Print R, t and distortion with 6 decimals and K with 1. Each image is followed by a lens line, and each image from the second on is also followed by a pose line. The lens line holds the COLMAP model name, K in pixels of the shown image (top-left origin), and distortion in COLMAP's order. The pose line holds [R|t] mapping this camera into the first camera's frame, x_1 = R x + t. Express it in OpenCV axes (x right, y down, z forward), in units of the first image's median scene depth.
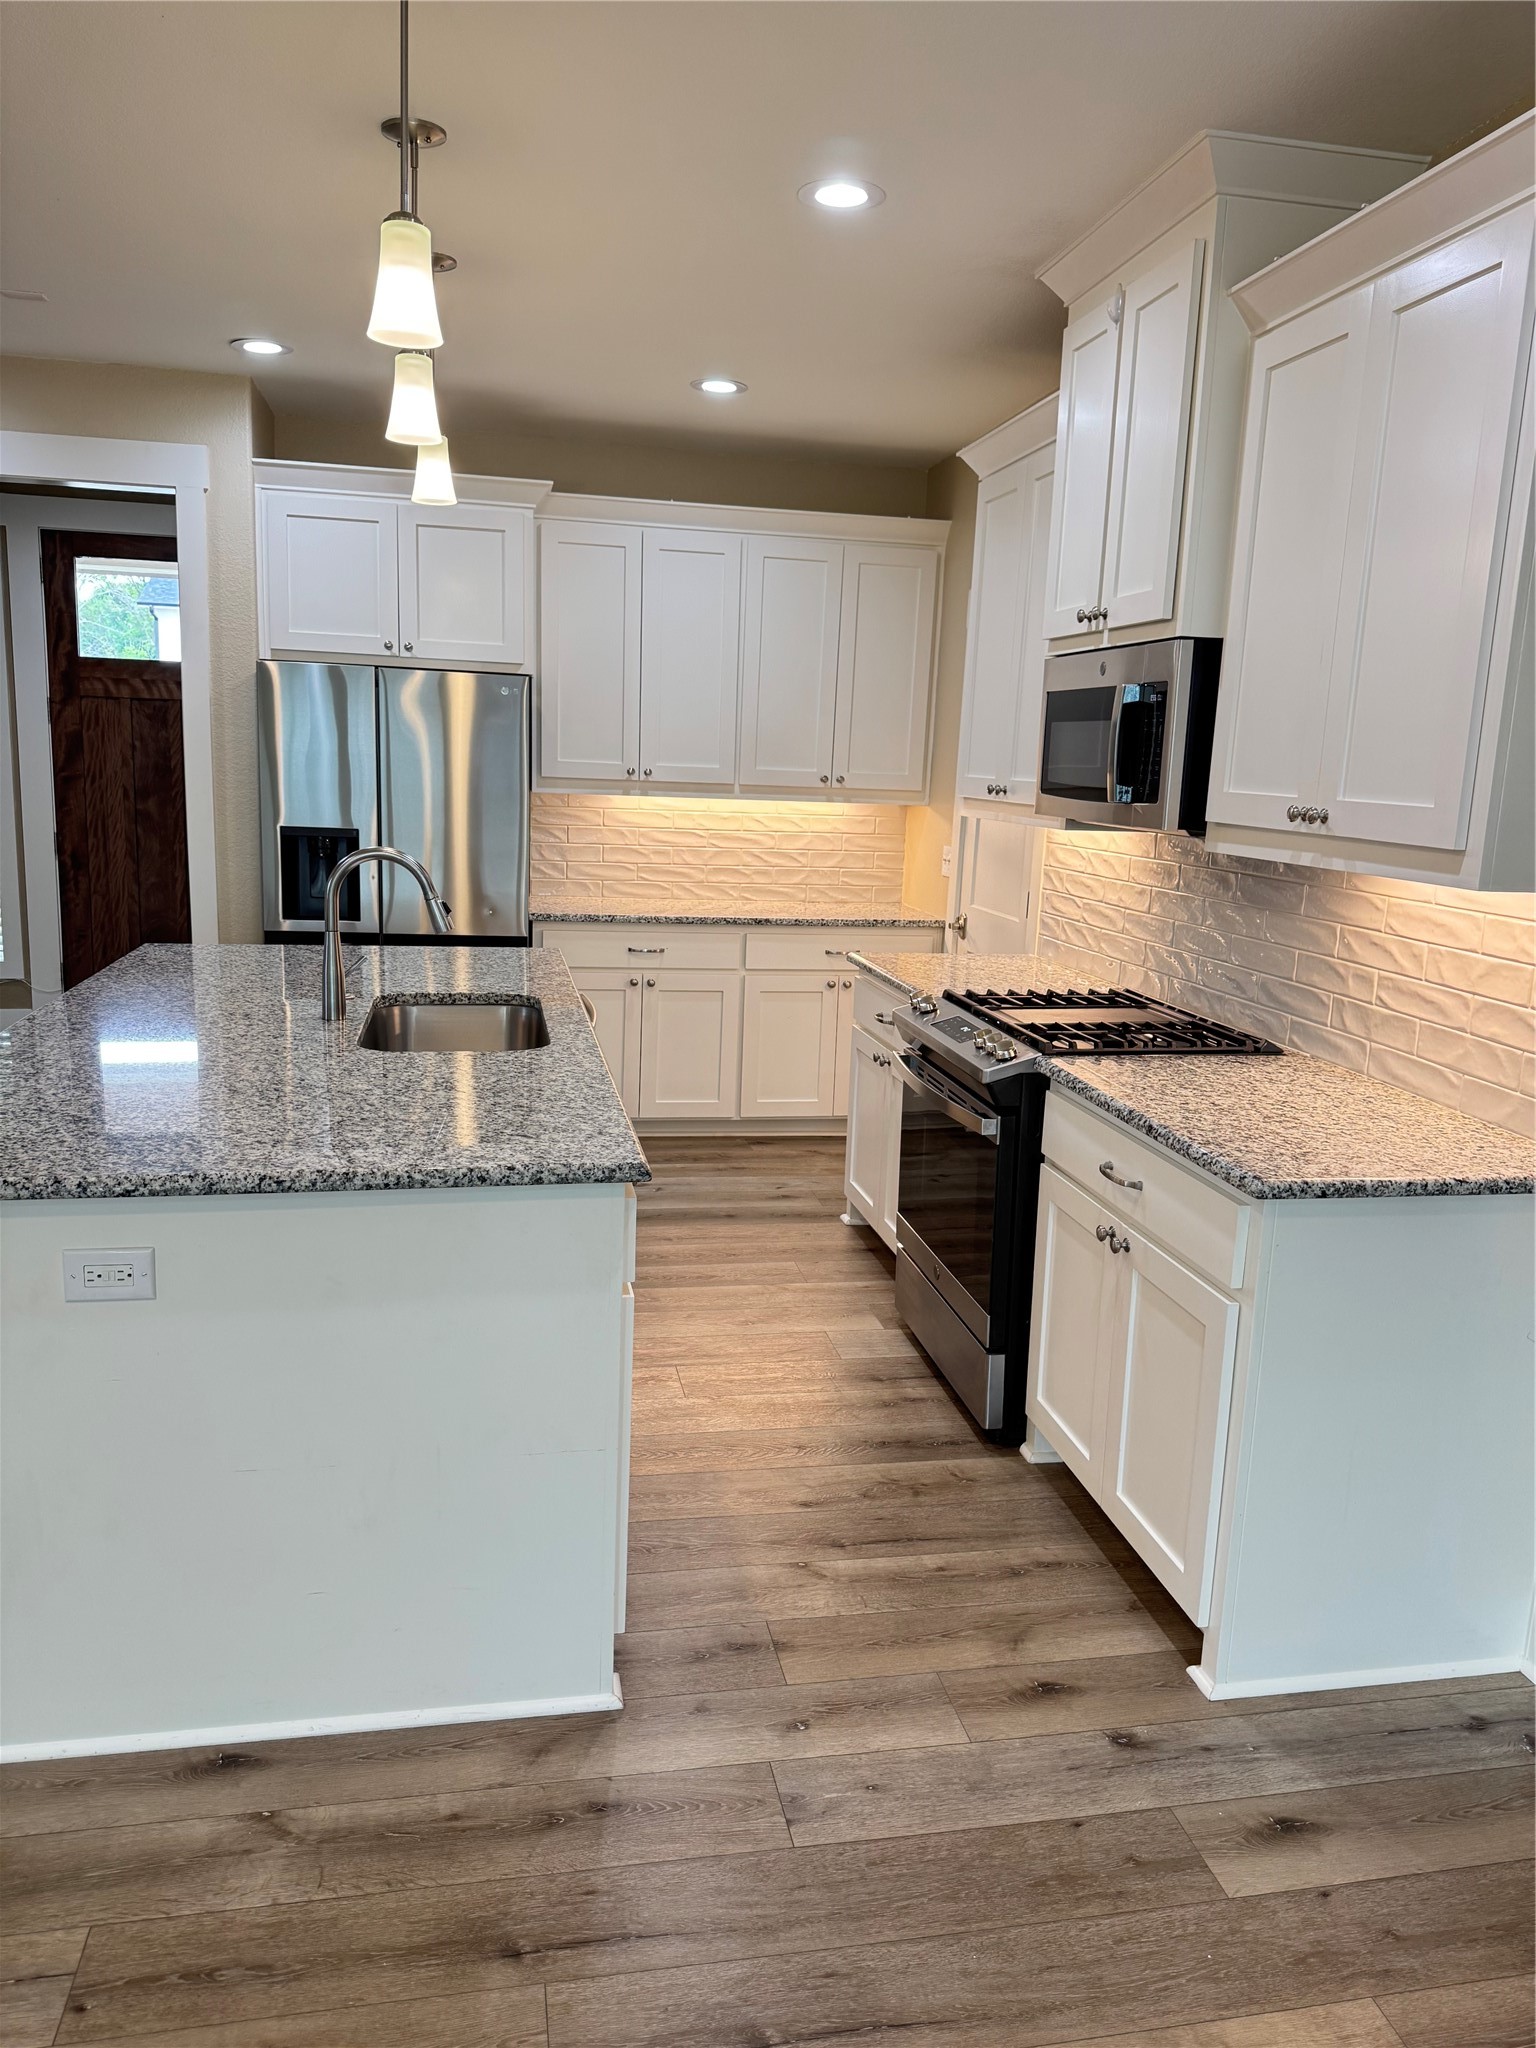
lens RADIAL K [[1457.1, 0, 768.0], [0, 1457.1, 1024.0], [0, 0, 1]] dist [0.004102, -0.025752]
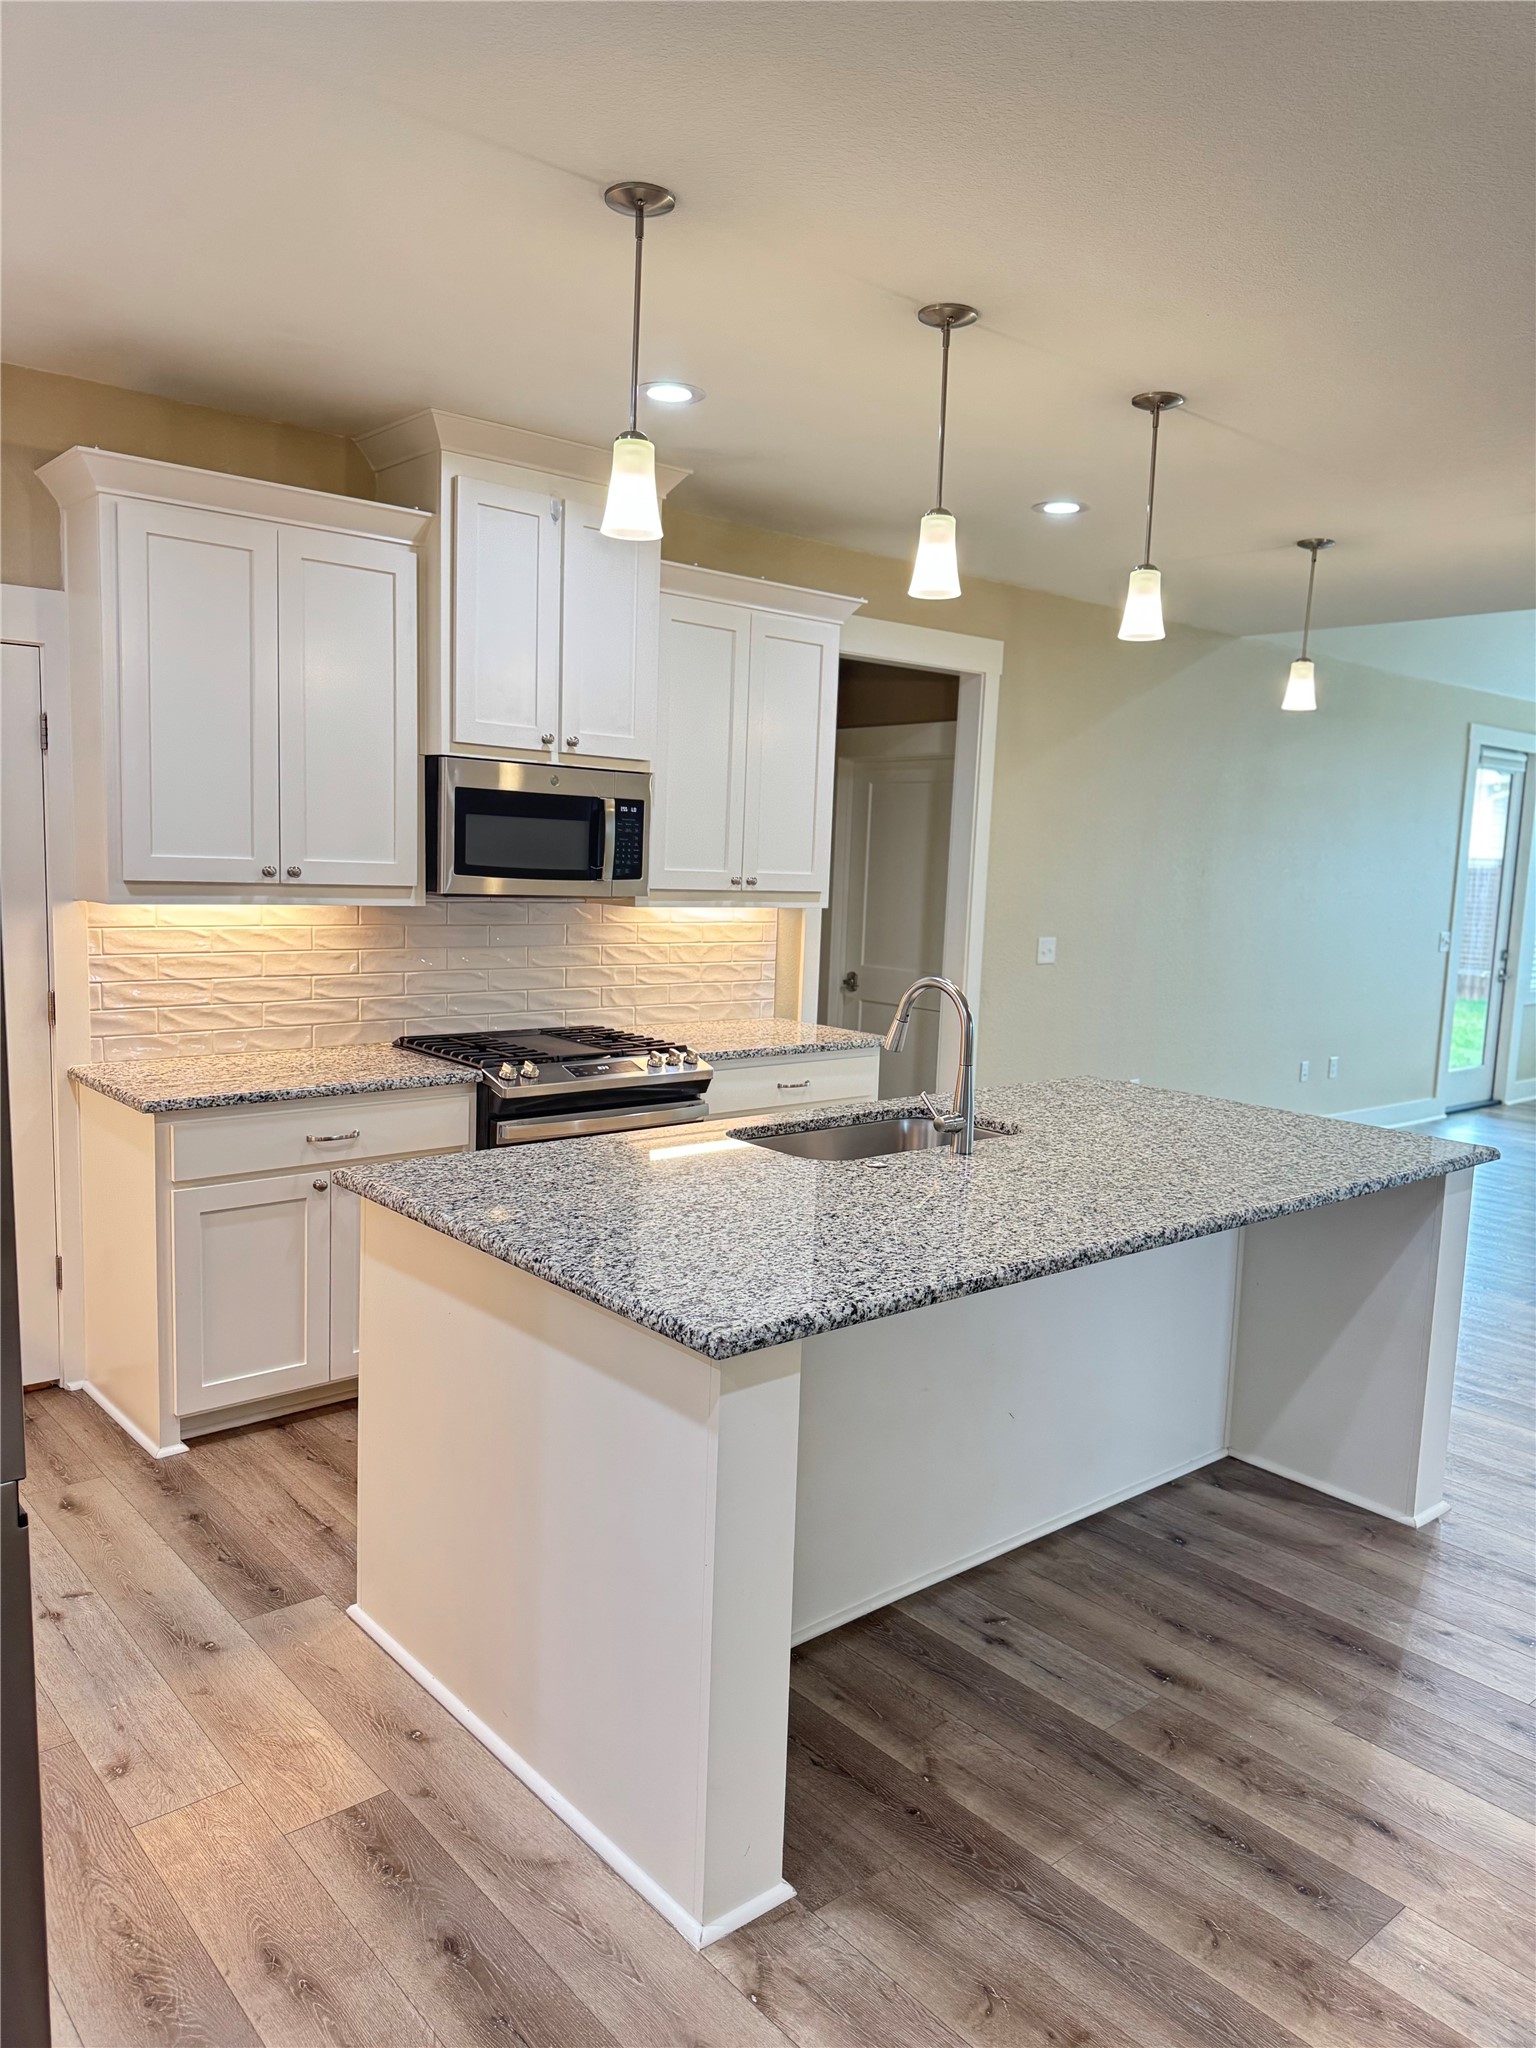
lens RADIAL K [[1473.4, 0, 768.0], [0, 1473.4, 1024.0], [0, 0, 1]] dist [0.006002, -0.009371]
pose [[-0.491326, -0.151001, 0.857786, -1.206025], [0.106932, 0.966948, 0.231467, -0.365568], [-0.864387, 0.205450, -0.458940, 1.706278]]
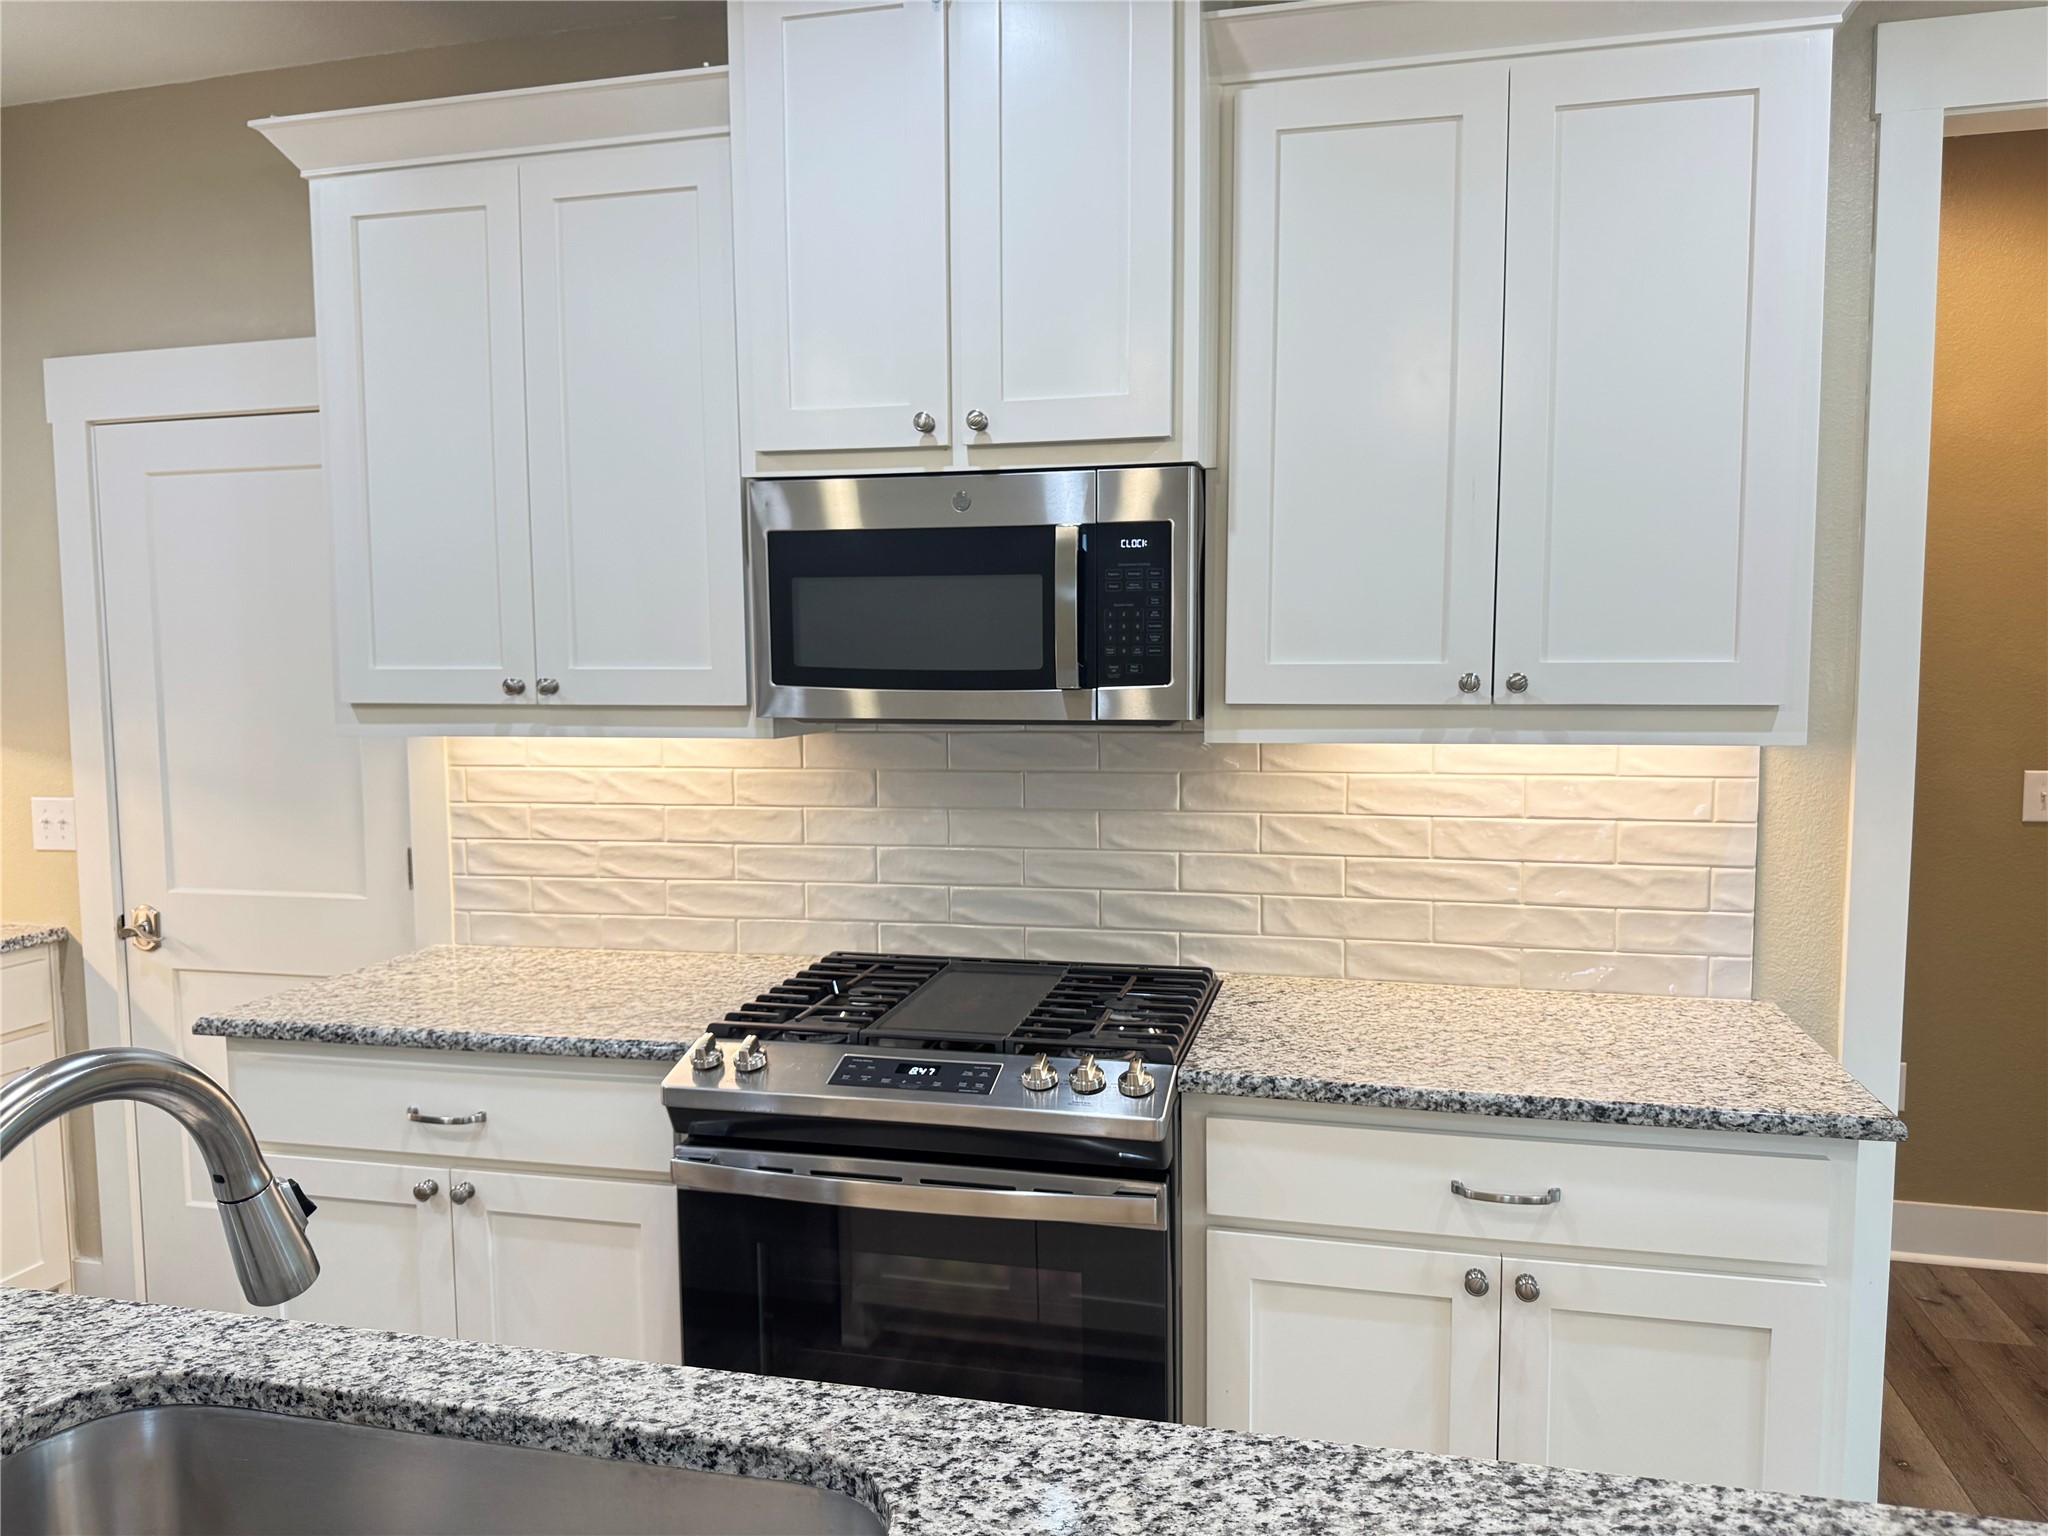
lens RADIAL K [[1452.5, 0, 1024.0], [0, 1452.5, 768.0], [0, 0, 1]] dist [0.102965, -0.154282]
pose [[0.444874, -0.107318, 0.889140, -0.444526], [0.188374, 0.981798, 0.024251, -0.148044], [-0.875558, 0.156702, 0.456992, 0.765486]]
